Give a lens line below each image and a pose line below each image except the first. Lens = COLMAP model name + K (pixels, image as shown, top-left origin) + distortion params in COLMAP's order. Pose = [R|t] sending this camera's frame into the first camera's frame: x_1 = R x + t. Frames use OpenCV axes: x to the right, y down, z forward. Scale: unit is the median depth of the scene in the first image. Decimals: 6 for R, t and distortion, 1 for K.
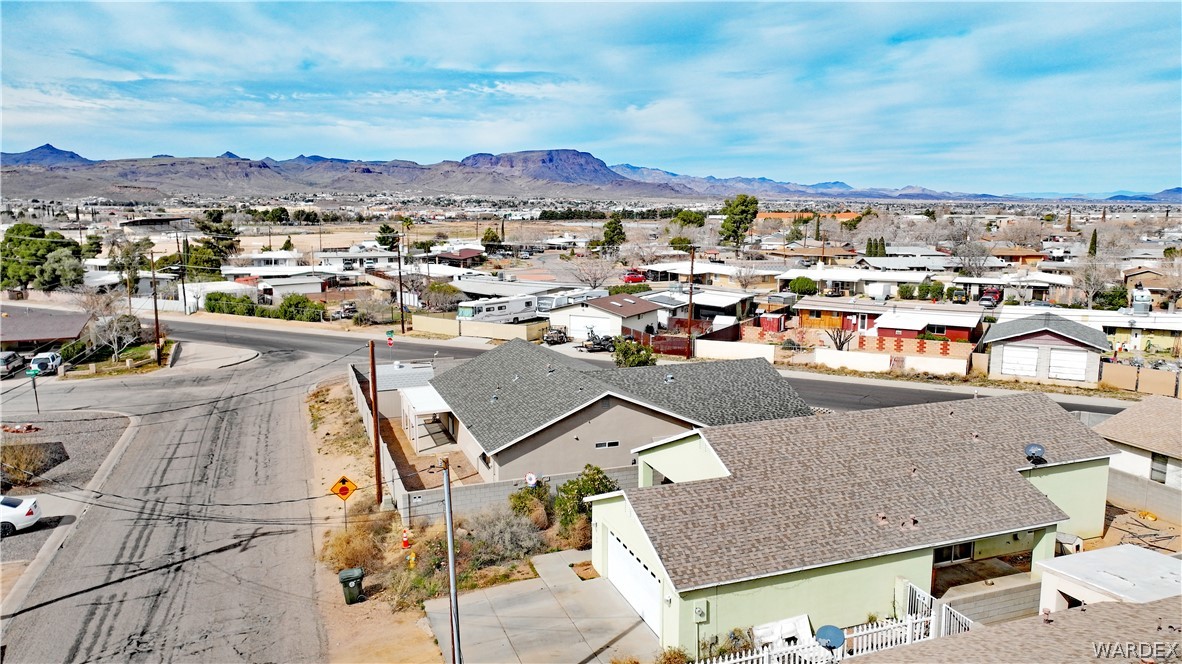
lens RADIAL K [[825.9, 0, 591.0], [0, 825.9, 332.0], [0, 0, 1]] dist [0.001836, 0.009348]
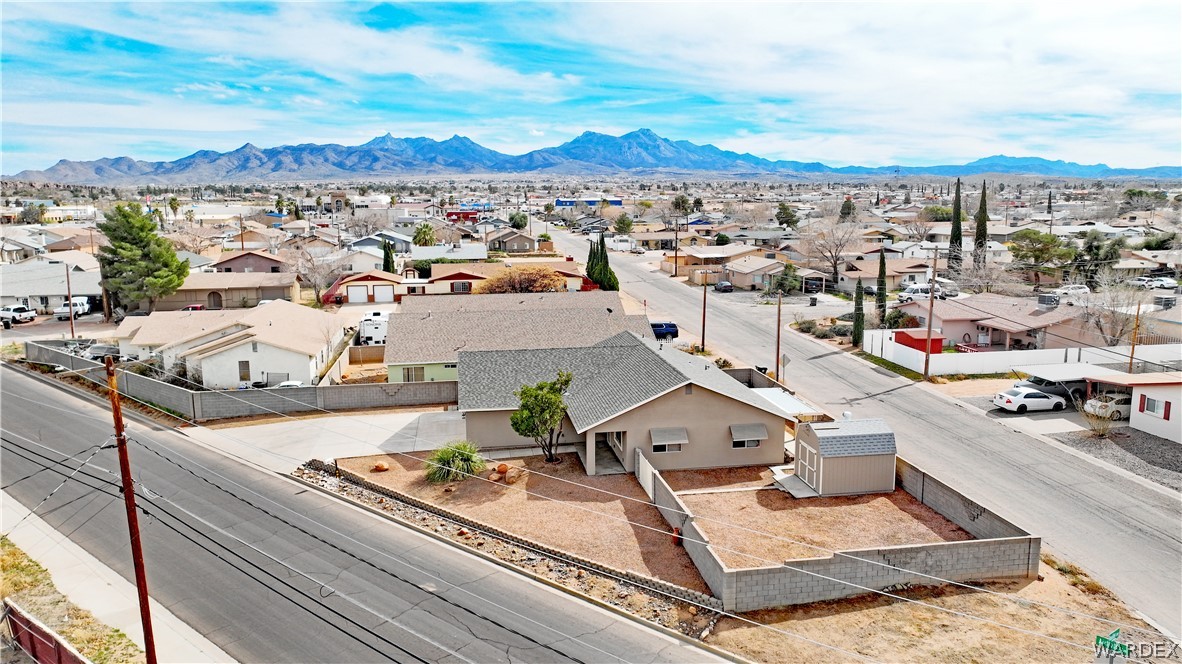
lens RADIAL K [[826.0, 0, 590.1], [0, 826.0, 356.5], [0, 0, 1]] dist [-0.000019, 0.006157]
pose [[-0.980080, -0.029715, 0.196366, -0.185901], [0.037952, 0.942500, 0.332045, -0.354385], [-0.194941, 0.332884, -0.922598, 2.214991]]
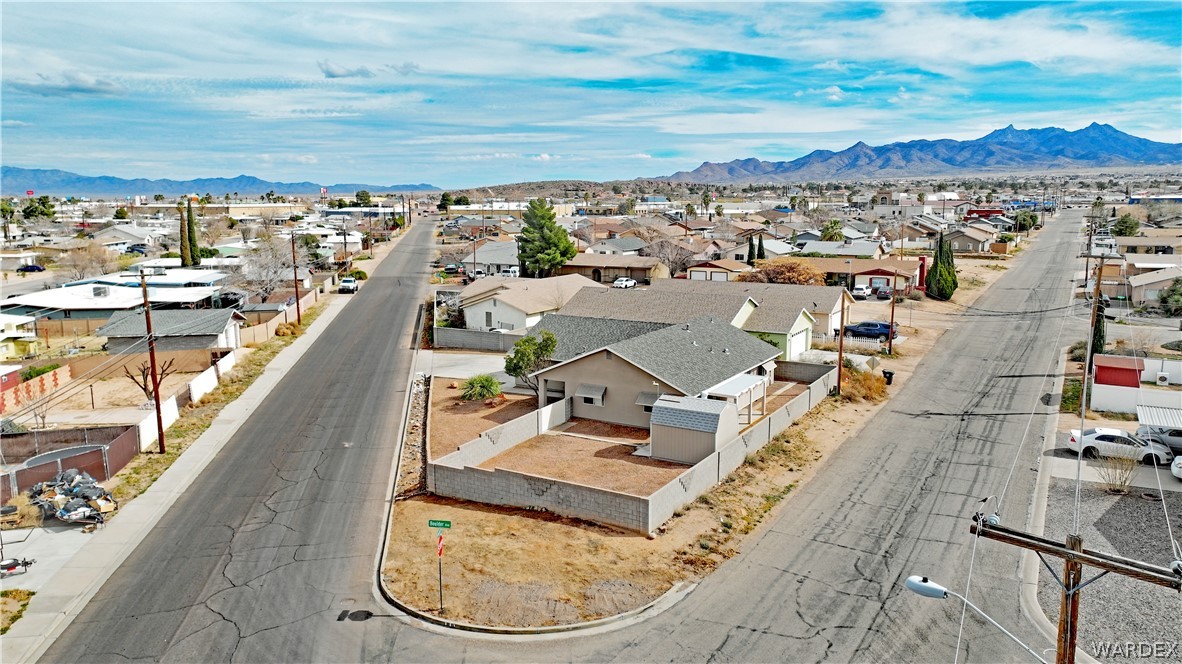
lens RADIAL K [[825.9, 0, 591.0], [0, 825.9, 332.0], [0, 0, 1]] dist [0.001836, 0.009348]
pose [[-0.625183, -0.122054, 0.770875, -1.022819], [0.122198, 0.960208, 0.251135, -0.316195], [-0.770853, 0.251205, -0.585391, 1.993259]]
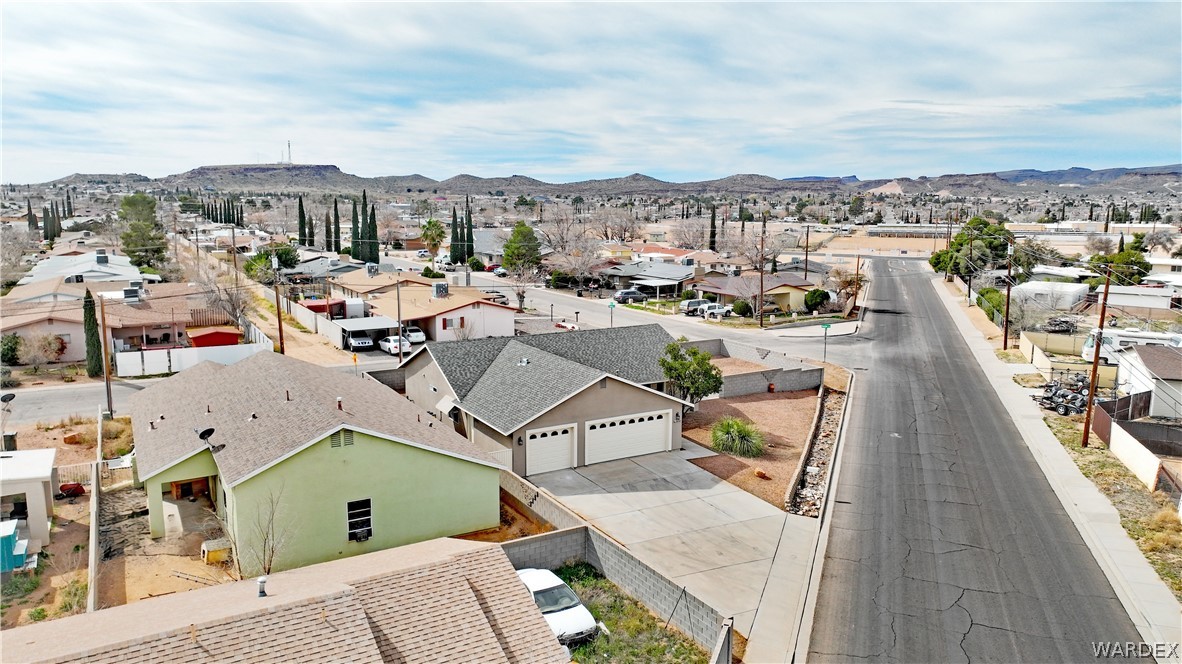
lens RADIAL K [[825.9, 0, 591.0], [0, 825.9, 332.0], [0, 0, 1]] dist [0.001836, 0.009348]
pose [[0.159276, 0.163383, -0.973621, 1.201396], [-0.151627, 0.978558, 0.139407, -0.151556], [0.975521, 0.125422, 0.180634, 0.923765]]
